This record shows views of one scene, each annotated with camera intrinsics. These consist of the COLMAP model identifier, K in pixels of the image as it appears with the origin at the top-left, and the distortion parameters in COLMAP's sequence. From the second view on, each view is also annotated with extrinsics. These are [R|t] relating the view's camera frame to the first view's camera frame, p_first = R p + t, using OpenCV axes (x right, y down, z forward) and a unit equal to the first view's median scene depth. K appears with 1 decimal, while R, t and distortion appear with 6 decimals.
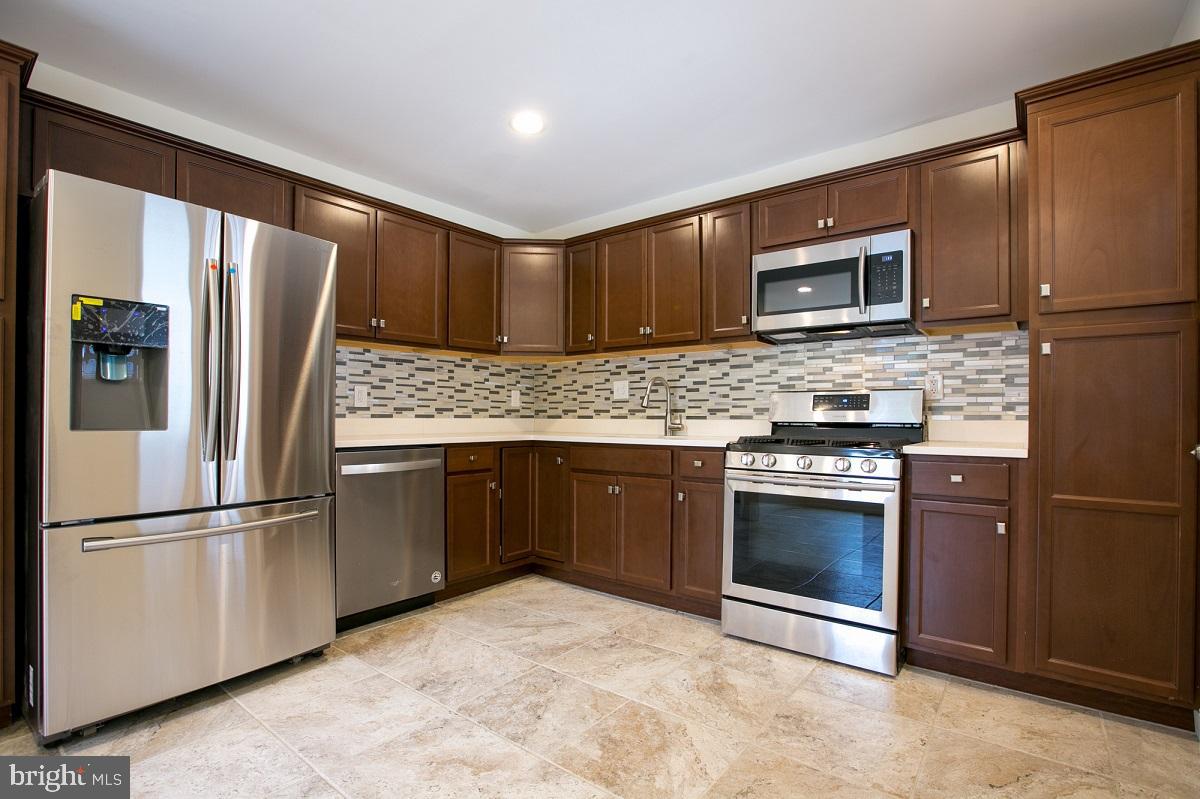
lens RADIAL K [[545.0, 0, 601.6], [0, 545.0, 413.5], [0, 0, 1]] dist [-0.025303, 0.012621]
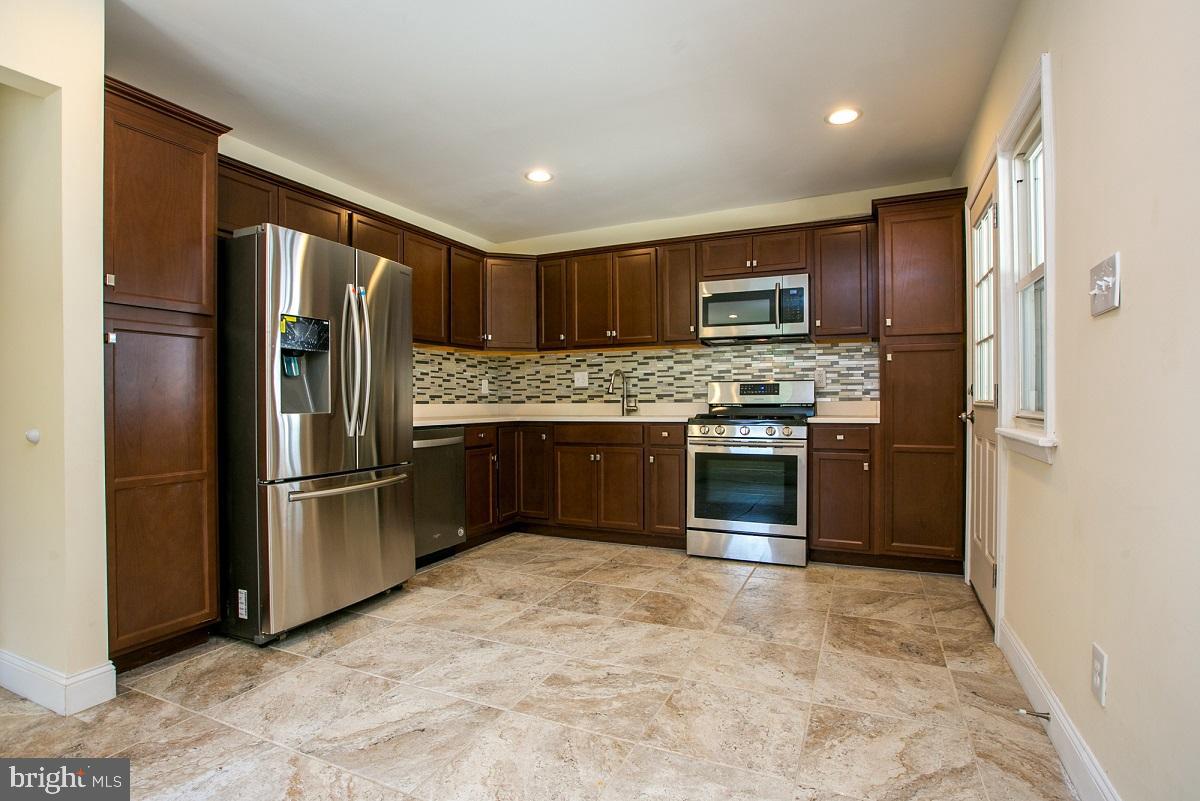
lens RADIAL K [[551.0, 0, 600.0], [0, 551.0, 400.5], [0, 0, 1]] dist [0.000967, -0.000437]
pose [[0.975267, -0.008937, 0.220849, -0.283967], [0.008387, 0.999959, 0.003431, 0.000284], [-0.220870, -0.001494, 0.975302, -0.310596]]
